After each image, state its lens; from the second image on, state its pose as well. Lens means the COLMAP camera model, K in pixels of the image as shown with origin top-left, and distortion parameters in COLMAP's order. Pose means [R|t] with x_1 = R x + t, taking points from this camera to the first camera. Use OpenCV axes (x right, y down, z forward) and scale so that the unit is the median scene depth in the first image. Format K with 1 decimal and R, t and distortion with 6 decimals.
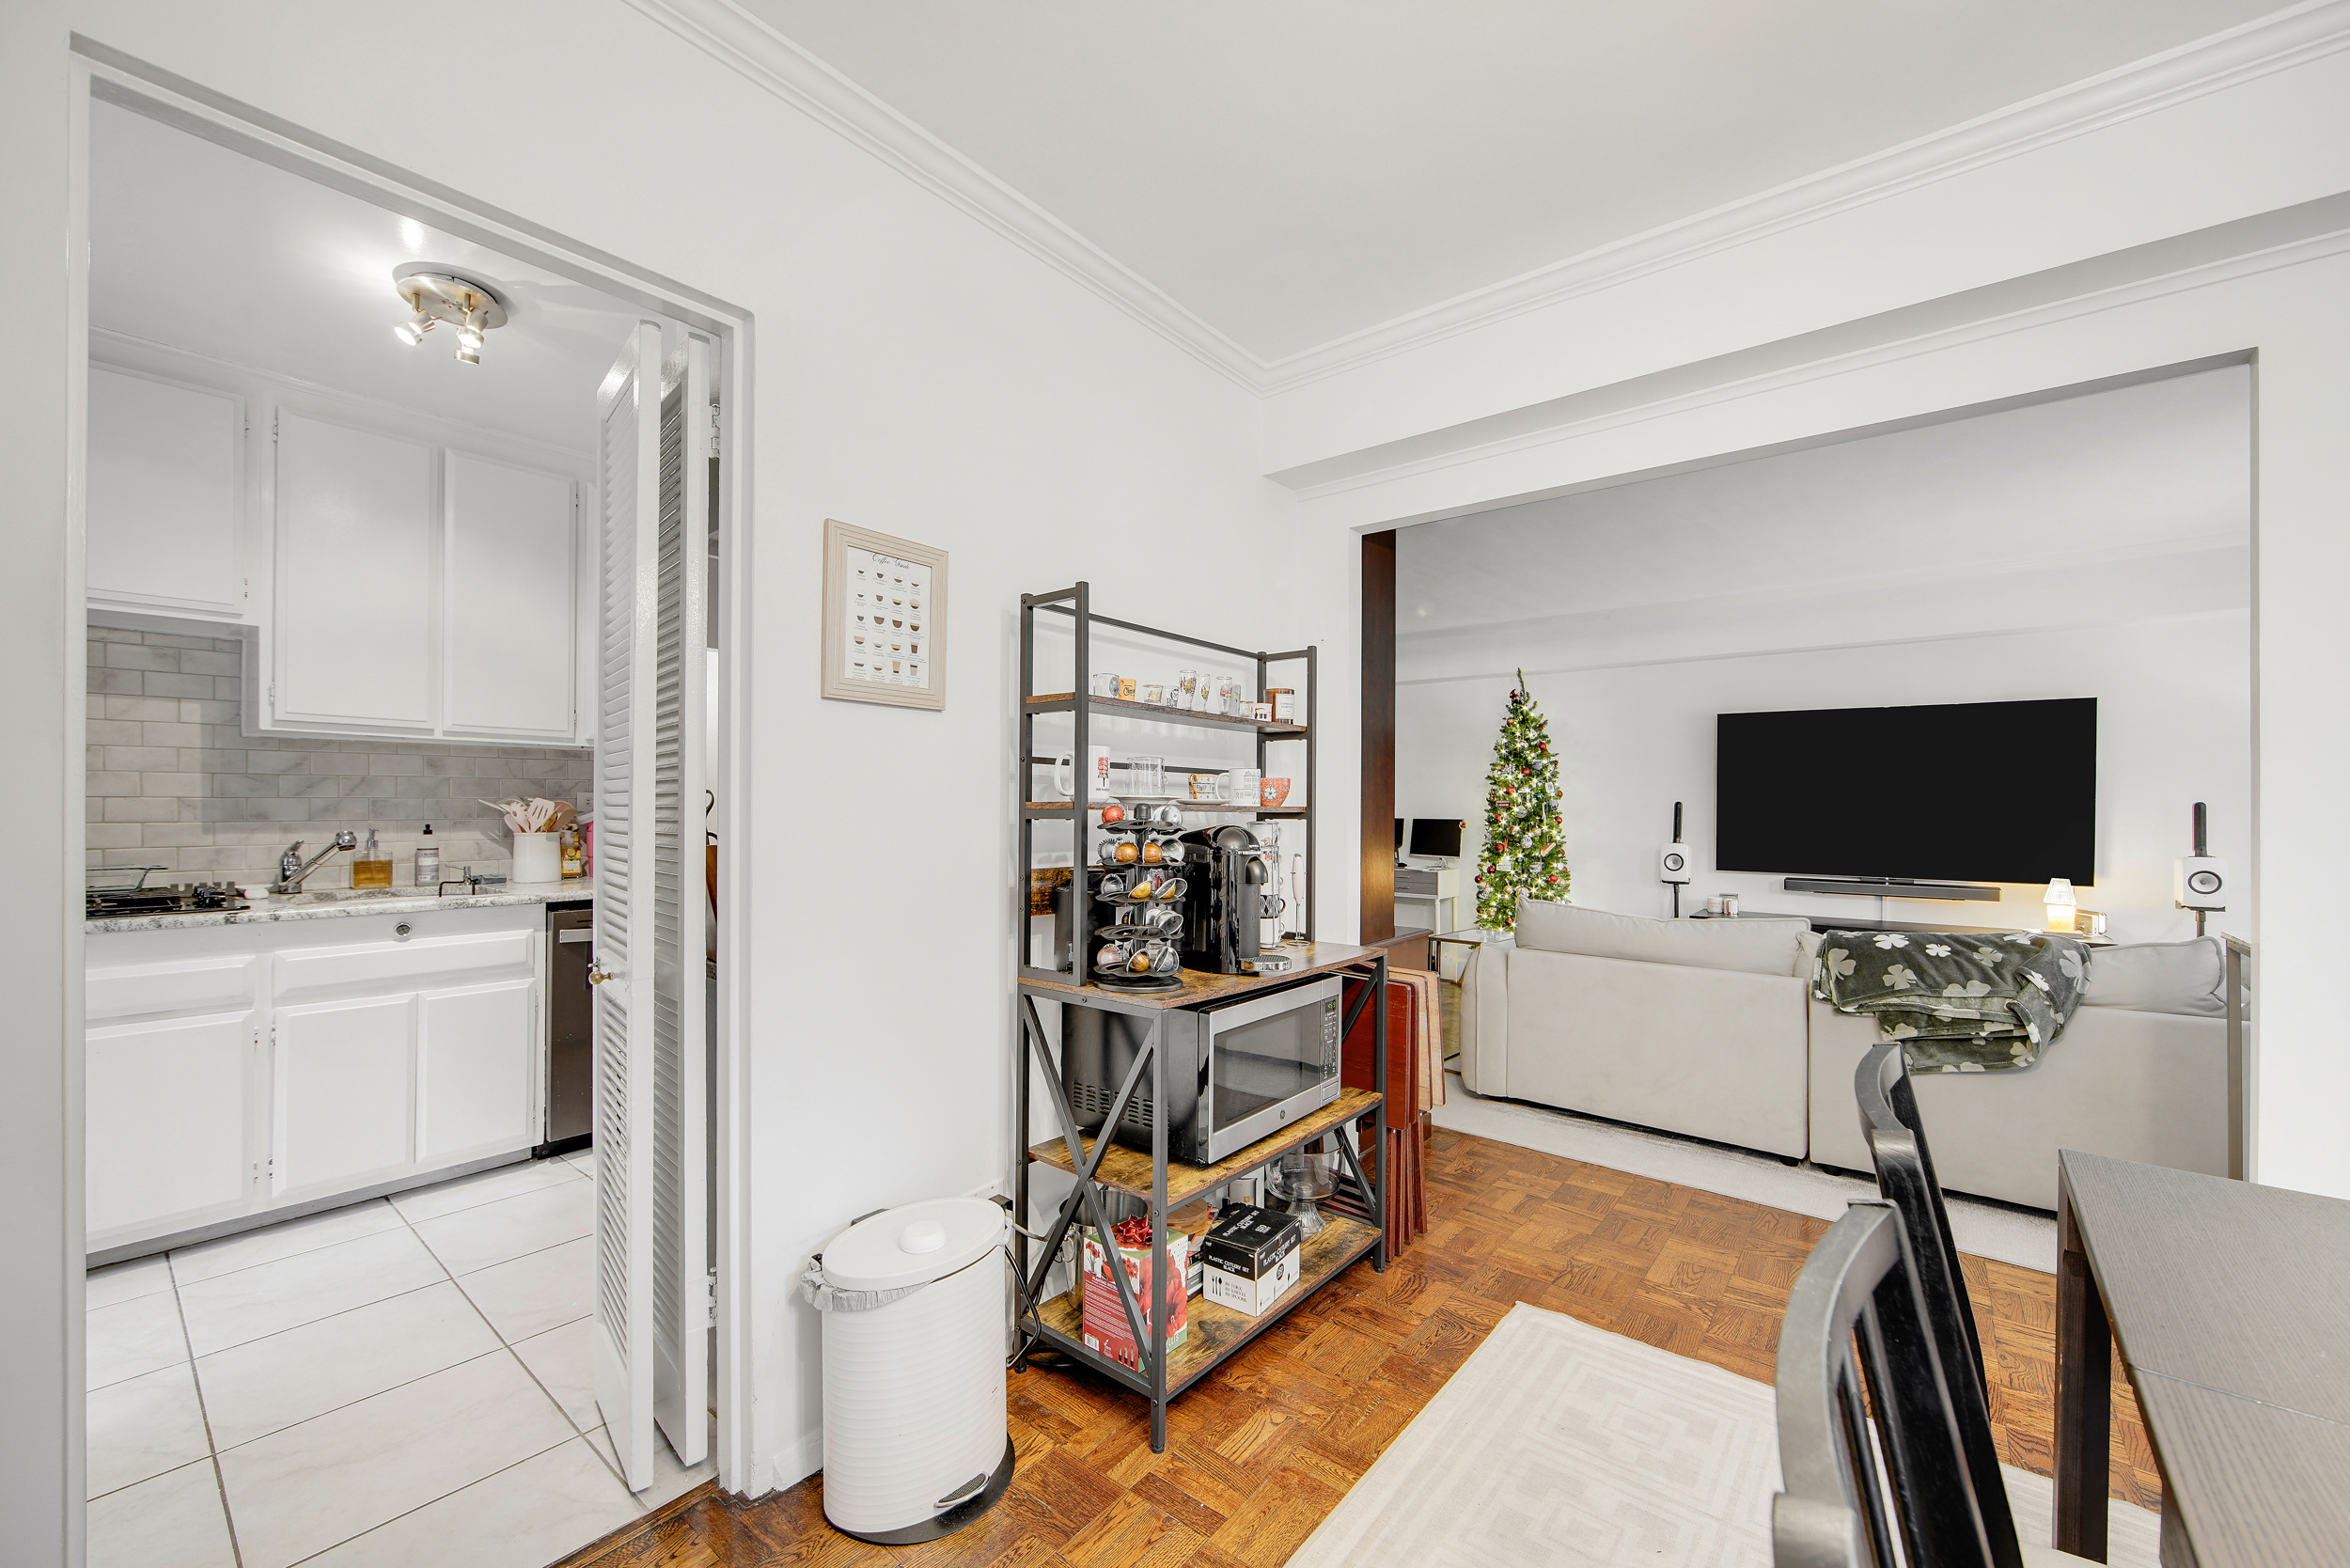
lens RADIAL K [[944.5, 0, 1175.4], [0, 944.5, 809.4], [0, 0, 1]] dist [0.000121, 0.000020]
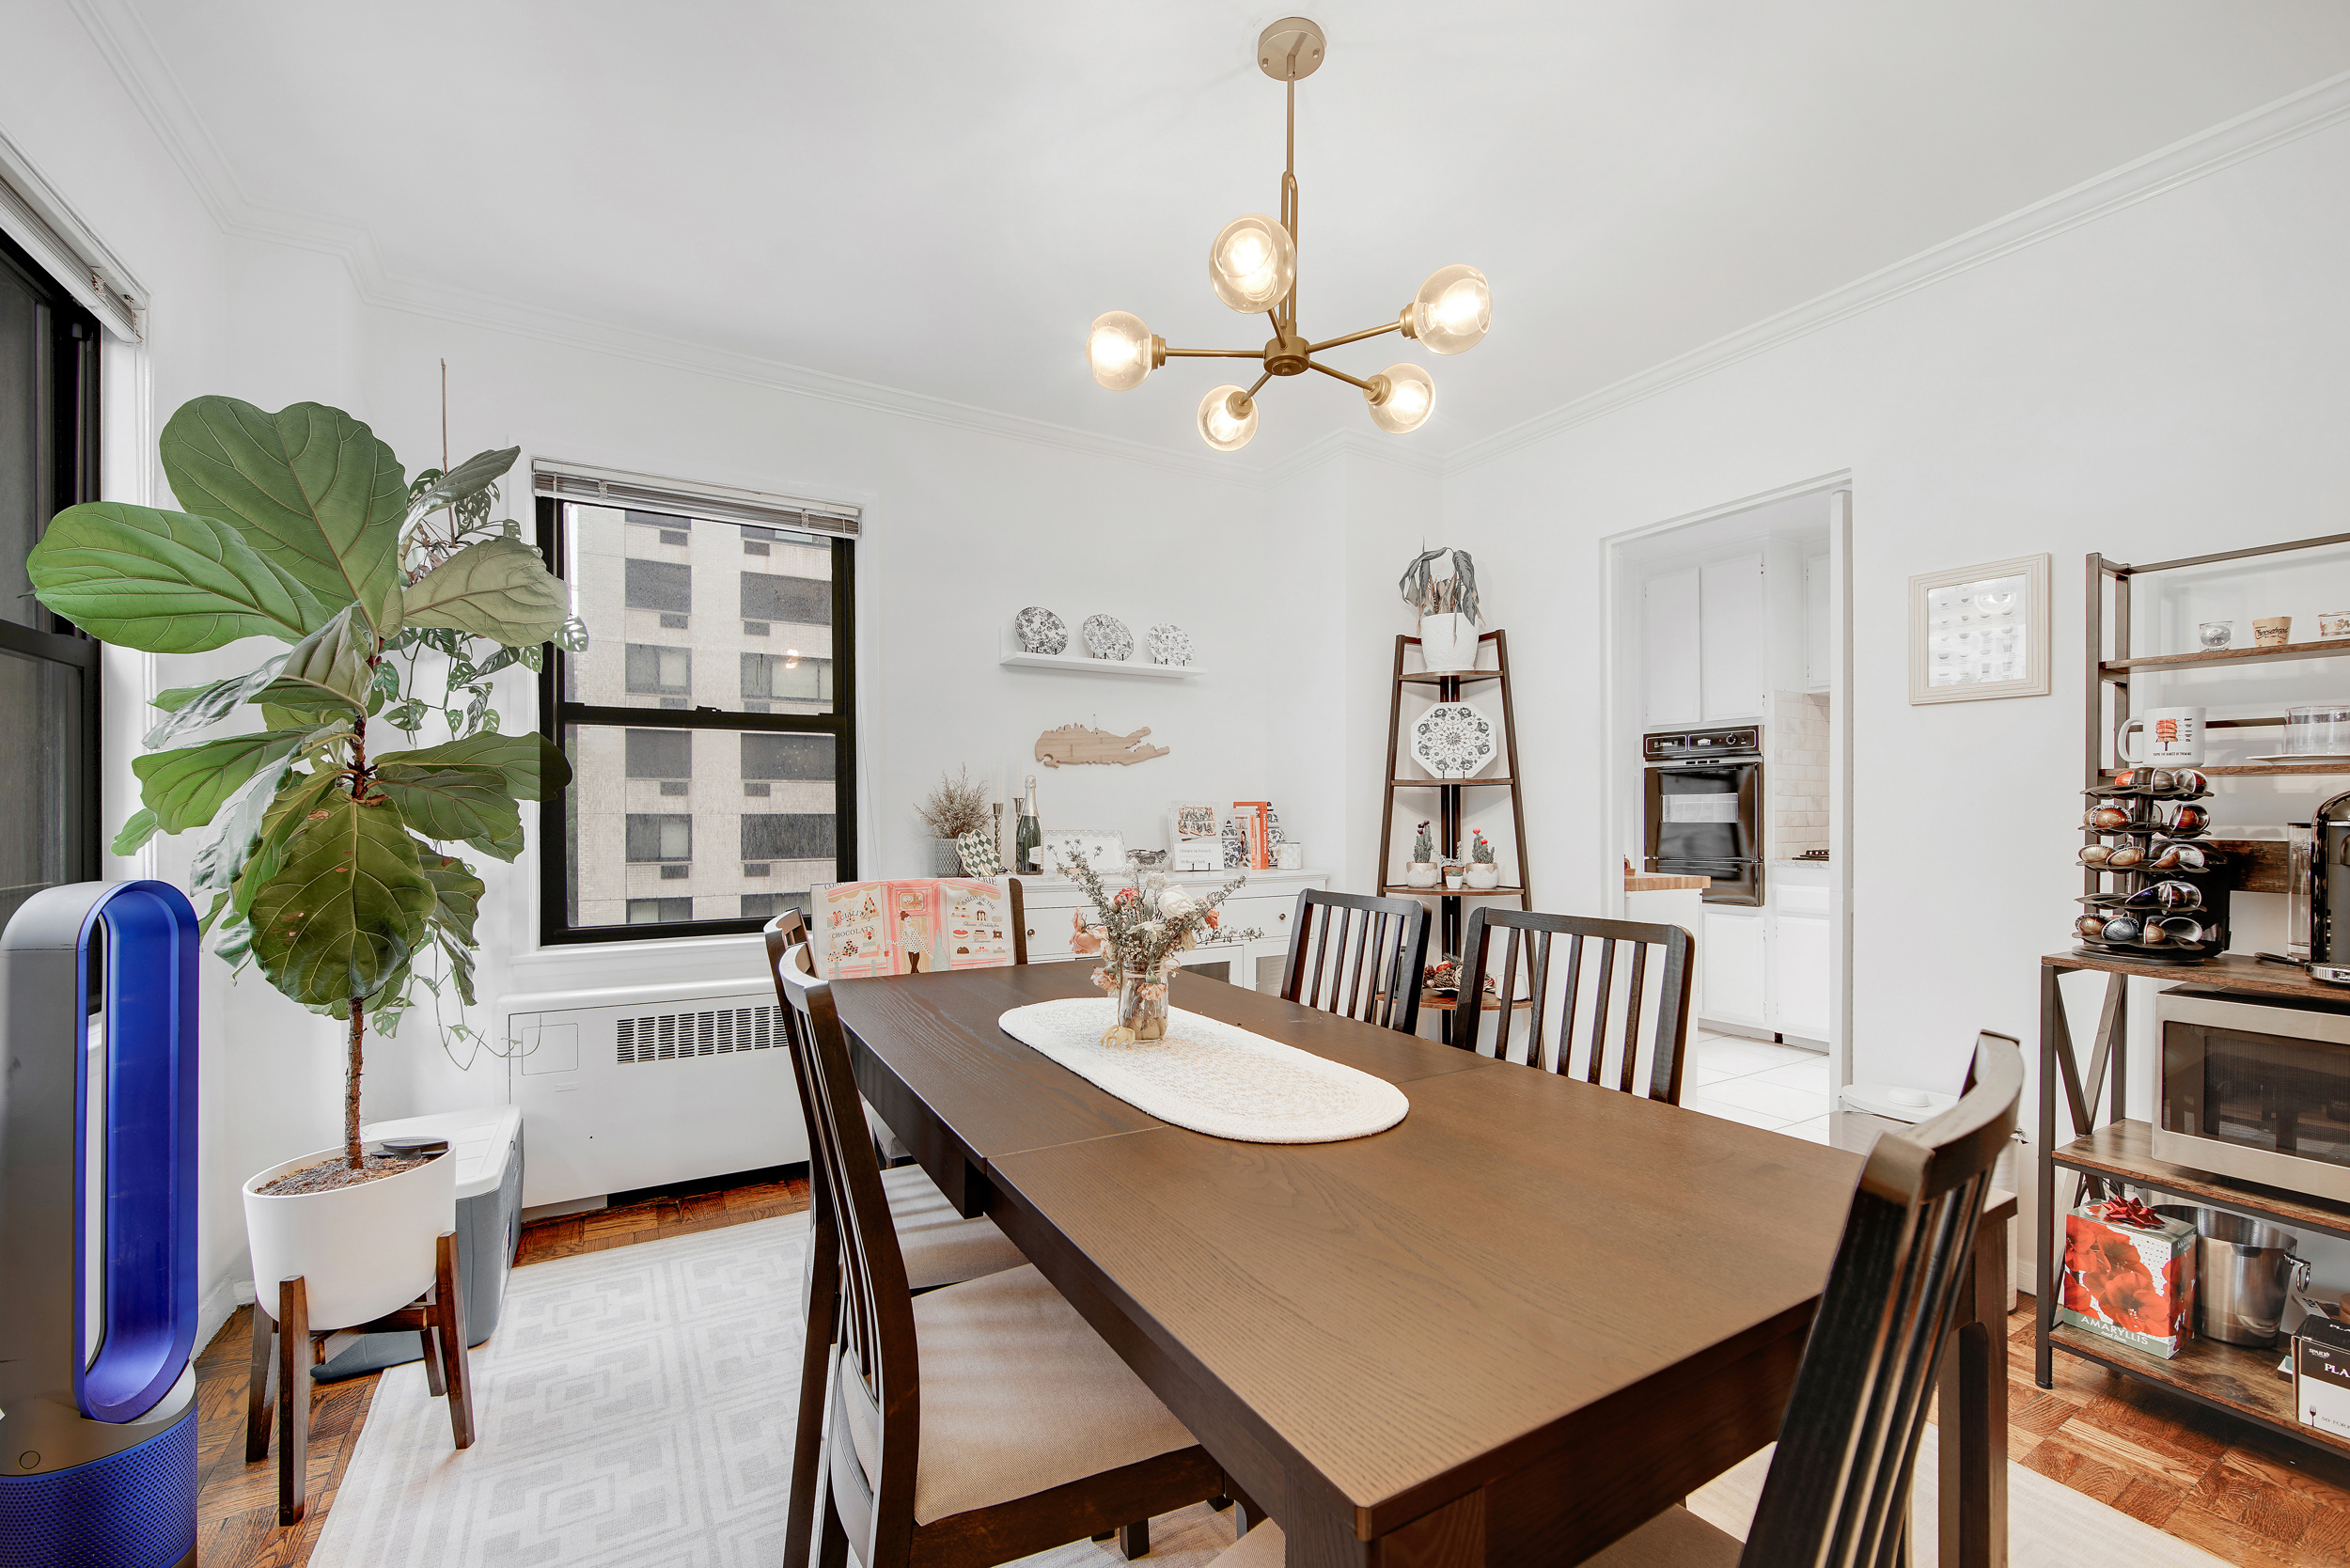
lens RADIAL K [[944.5, 0, 1175.4], [0, 944.5, 809.4], [0, 0, 1]] dist [0.000121, 0.000020]
pose [[-0.349979, 0.000233, -0.936758, 1.121825], [0.000370, 1.000000, 0.000110, 0.033652], [0.936758, -0.000308, -0.349979, 0.391313]]
